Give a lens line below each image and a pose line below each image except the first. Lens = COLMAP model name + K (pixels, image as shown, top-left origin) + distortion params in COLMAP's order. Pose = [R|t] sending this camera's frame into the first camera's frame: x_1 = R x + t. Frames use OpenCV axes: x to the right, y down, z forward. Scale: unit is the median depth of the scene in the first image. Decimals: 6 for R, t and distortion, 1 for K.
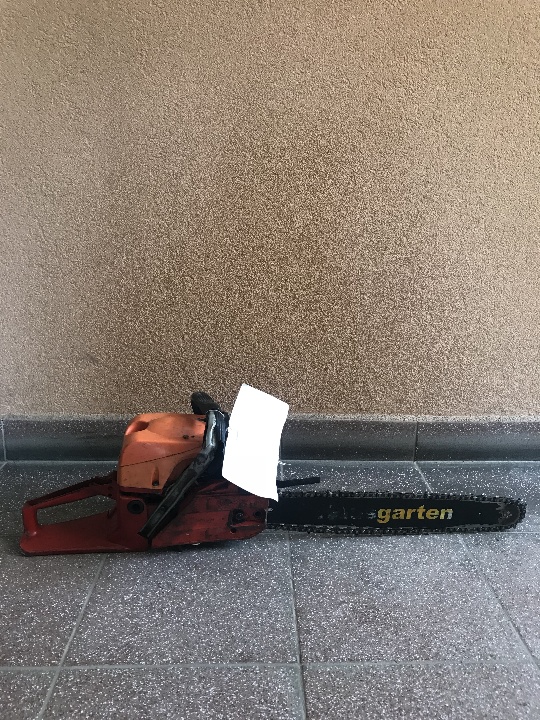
lens RADIAL K [[597.3, 0, 275.1], [0, 597.3, 357.3], [0, 0, 1]] dist [0.019223, -0.018358]
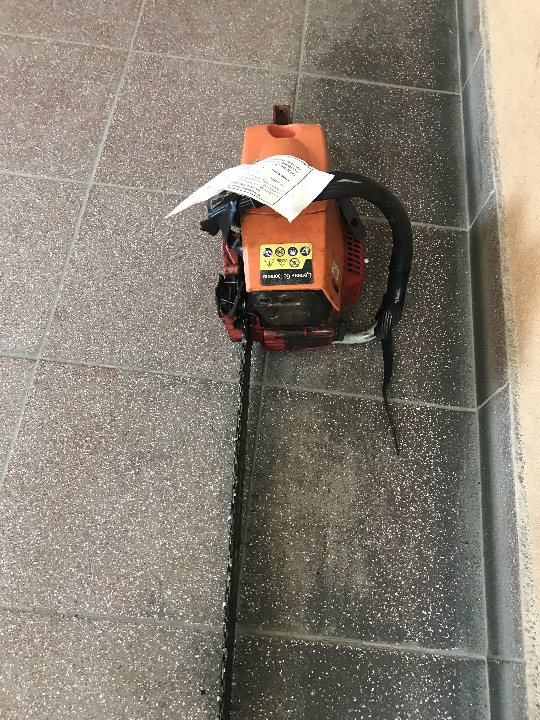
lens RADIAL K [[597.3, 0, 269.9], [0, 597.3, 353.1], [0, 0, 1]] dist [0.019223, -0.018358]
pose [[-0.130399, 0.887415, -0.442143, 0.415790], [-0.331478, 0.381267, 0.862993, -0.497406], [0.934408, 0.259094, 0.244442, 1.052050]]
